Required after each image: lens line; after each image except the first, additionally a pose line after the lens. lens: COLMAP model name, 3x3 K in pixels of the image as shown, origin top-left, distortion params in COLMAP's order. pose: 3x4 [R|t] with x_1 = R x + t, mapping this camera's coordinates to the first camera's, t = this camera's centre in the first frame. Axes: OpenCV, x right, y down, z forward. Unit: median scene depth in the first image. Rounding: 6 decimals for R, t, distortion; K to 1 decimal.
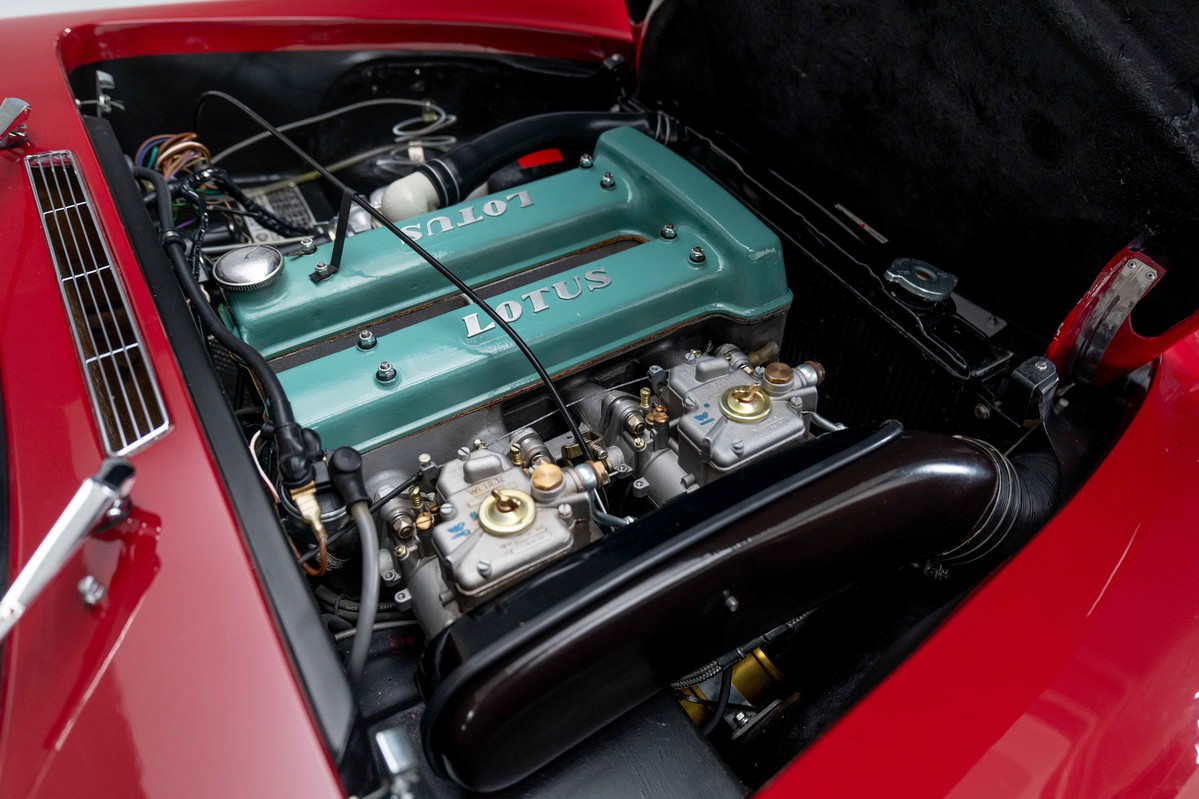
lens RADIAL K [[859.1, 0, 598.2], [0, 859.1, 394.4], [0, 0, 1]] dist [-0.029325, 0.017368]
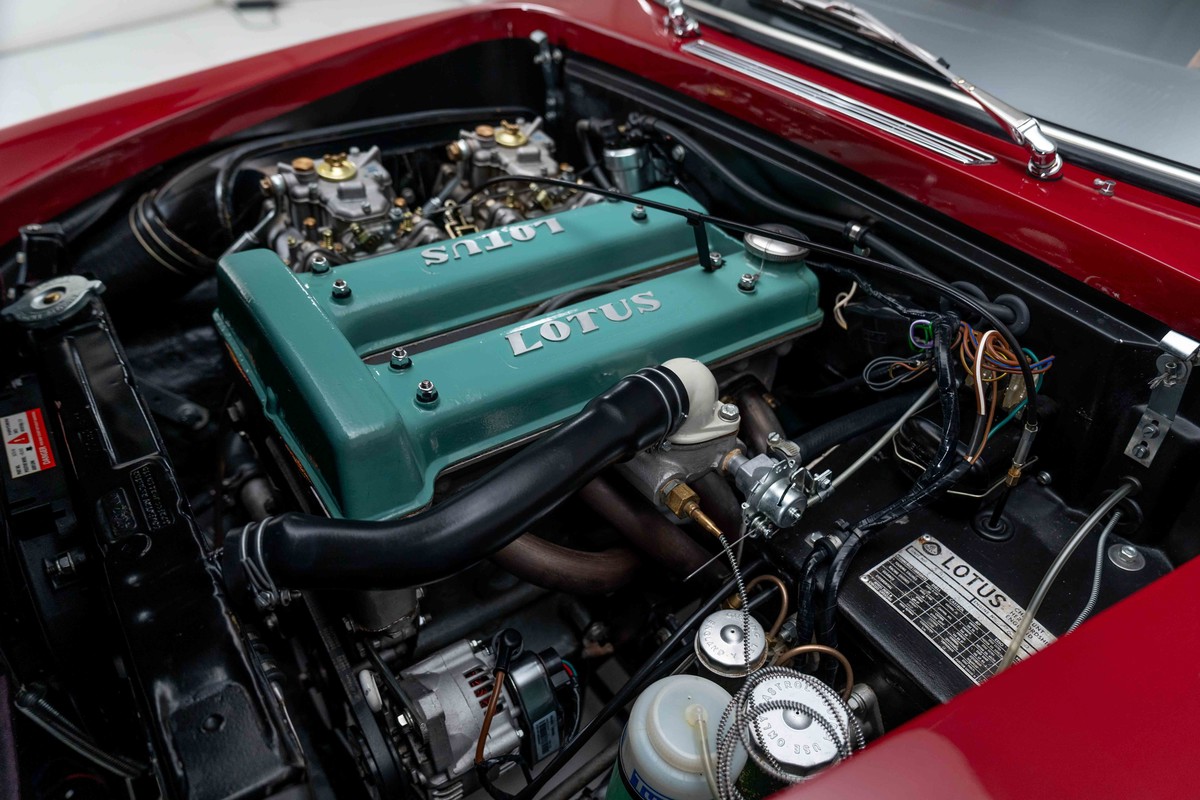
lens RADIAL K [[859.8, 0, 616.8], [0, 859.8, 387.0], [0, 0, 1]] dist [-0.029325, 0.017368]
pose [[-0.994359, -0.010863, -0.105511, -0.110036], [-0.105977, 0.143149, 0.984011, -1.144438], [0.004415, 0.989642, -0.143493, 1.345787]]
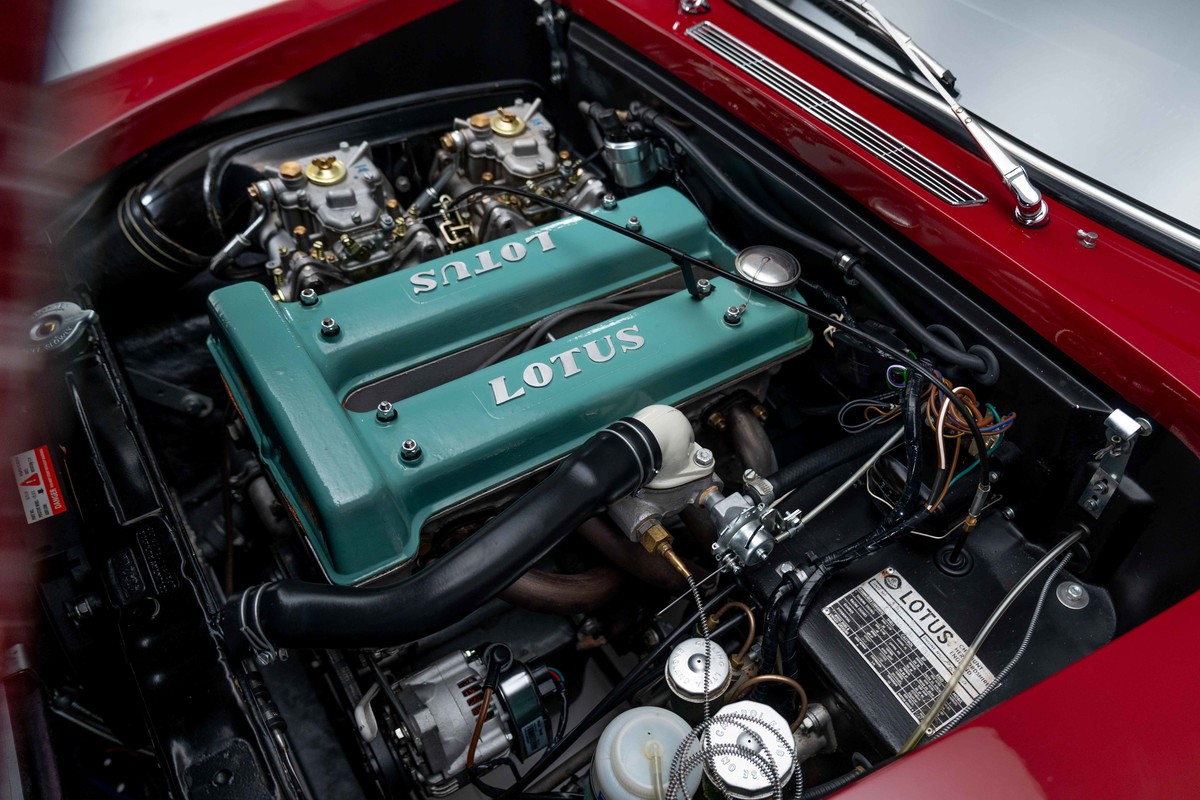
lens RADIAL K [[905.0, 0, 657.8], [0, 905.0, 426.1], [0, 0, 1]] dist [-0.030411, 0.015714]
pose [[-0.994398, -0.007817, -0.105414, -0.166495], [-0.105139, -0.029720, 0.994013, -1.245885], [-0.010903, 0.999528, 0.028732, 1.182696]]
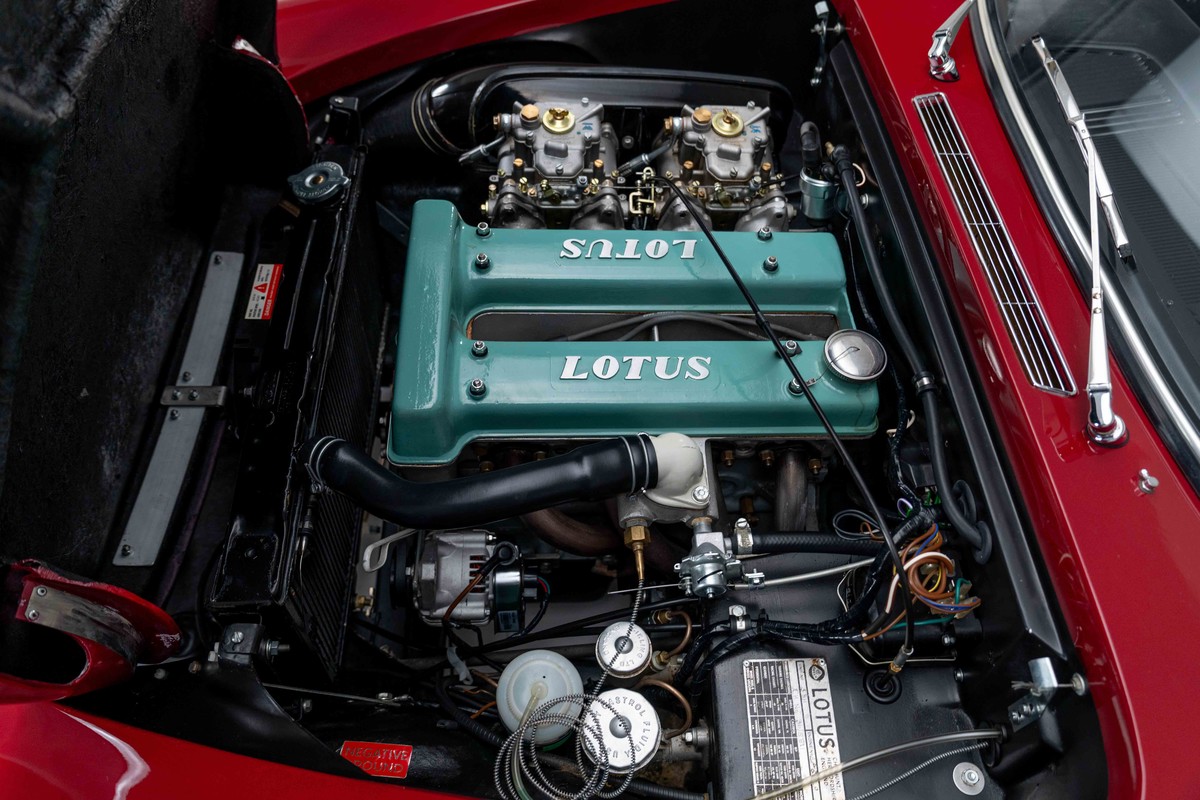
lens RADIAL K [[859.8, 0, 590.6], [0, 859.8, 385.6], [0, 0, 1]] dist [-0.029325, 0.017368]
pose [[-0.873323, -0.429112, 0.230585, -0.389365], [0.300264, -0.101441, 0.948447, -1.313030], [-0.383599, 0.897537, 0.217437, 0.943520]]
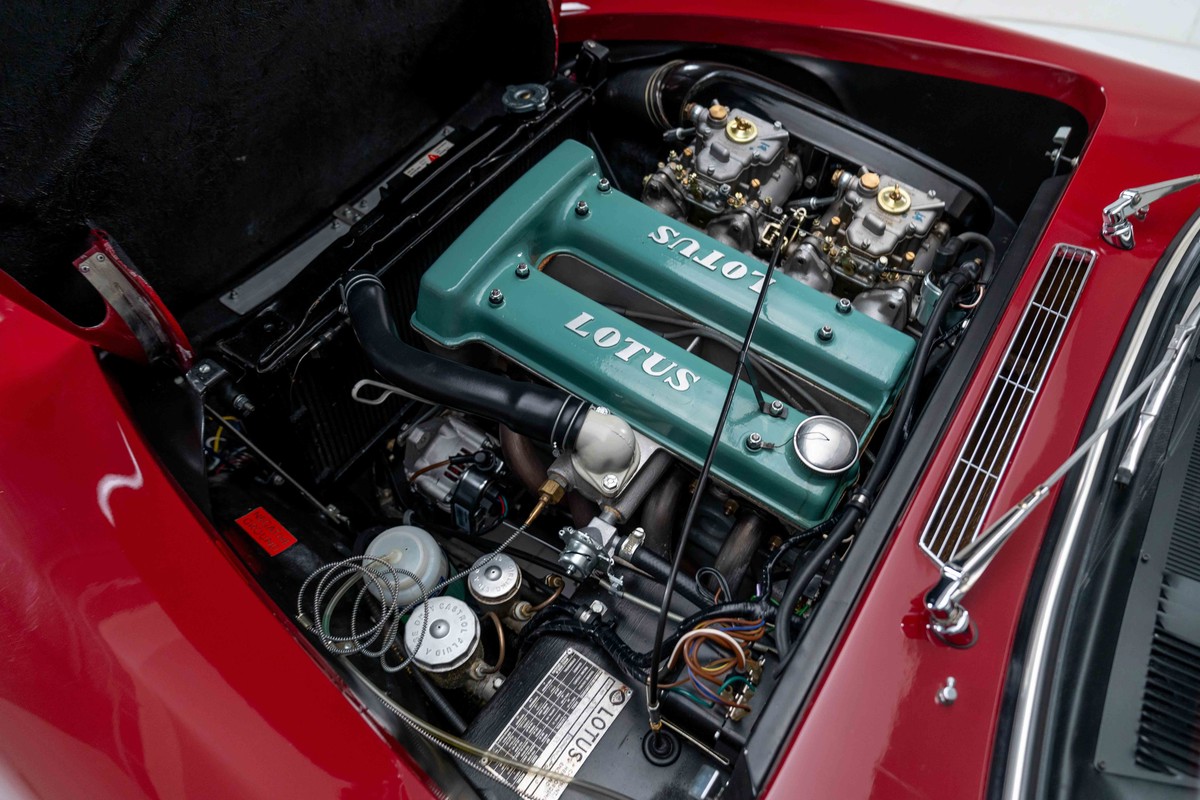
lens RADIAL K [[859.8, 0, 622.5], [0, 859.8, 380.3], [0, 0, 1]] dist [-0.029325, 0.017368]
pose [[-0.430909, -0.759205, 0.487775, -0.763432], [0.598751, 0.163863, 0.783994, -1.145168], [-0.675141, 0.629886, 0.383965, 0.730740]]
